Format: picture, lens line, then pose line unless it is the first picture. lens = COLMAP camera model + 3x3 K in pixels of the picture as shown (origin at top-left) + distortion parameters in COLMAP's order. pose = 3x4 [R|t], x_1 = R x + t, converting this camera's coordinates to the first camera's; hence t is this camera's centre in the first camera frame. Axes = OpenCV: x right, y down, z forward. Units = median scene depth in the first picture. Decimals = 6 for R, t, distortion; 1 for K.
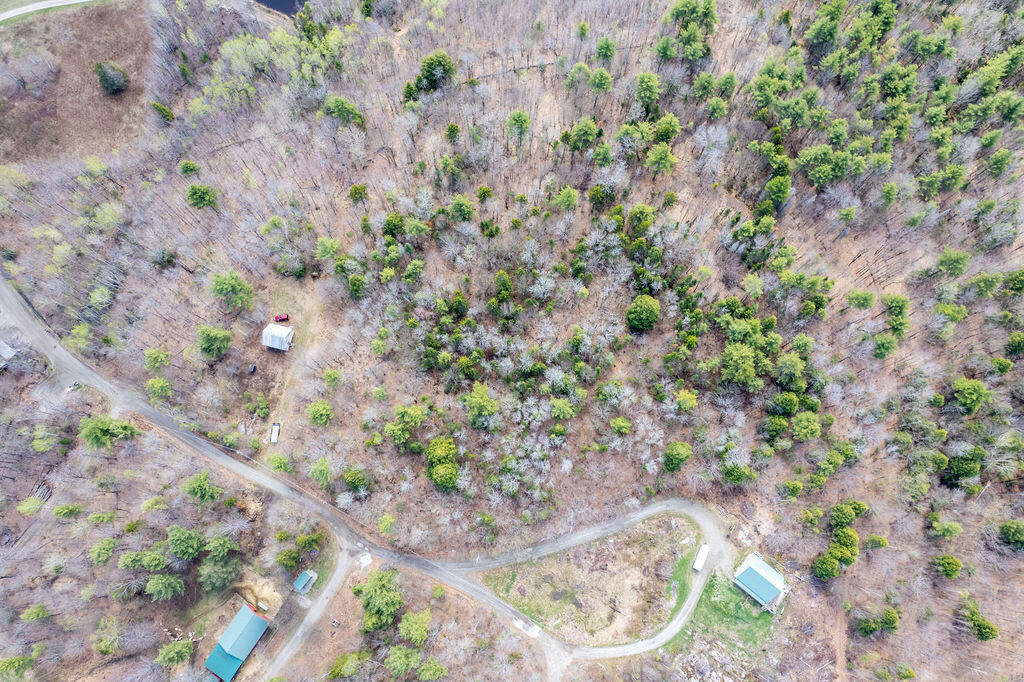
lens RADIAL K [[656.8, 0, 516.2], [0, 656.8, 342.6], [0, 0, 1]] dist [-0.085893, 0.080017]
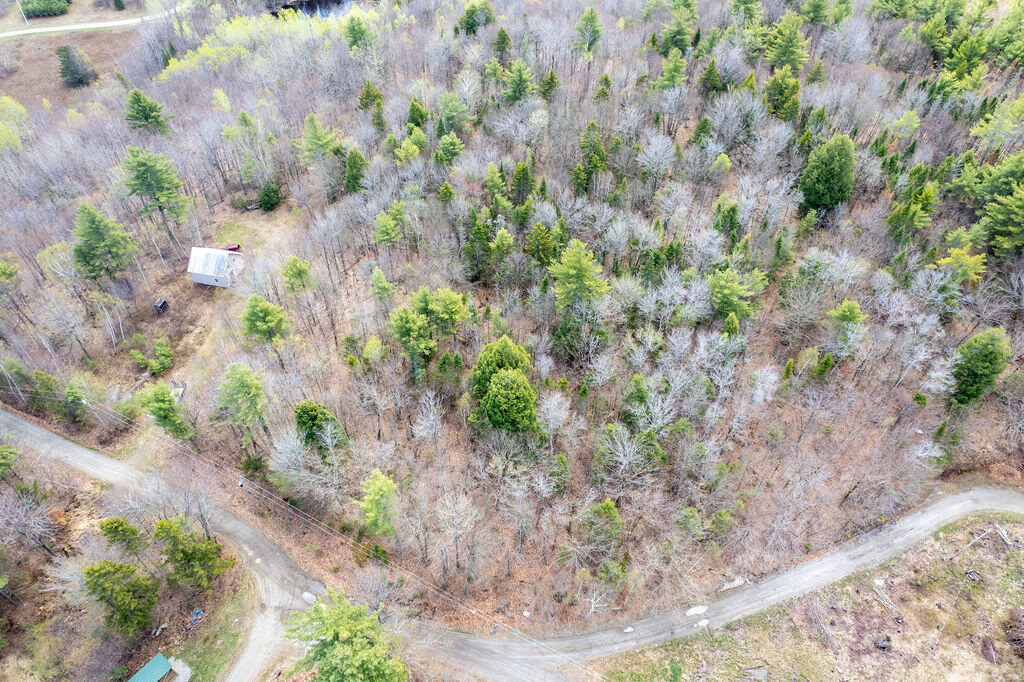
lens RADIAL K [[656.8, 0, 516.2], [0, 656.8, 342.6], [0, 0, 1]] dist [-0.085893, 0.080017]
pose [[0.999710, -0.017359, 0.016677, -0.107527], [0.023224, 0.877789, -0.478483, 0.368583], [-0.006333, 0.478732, 0.877938, 0.542277]]
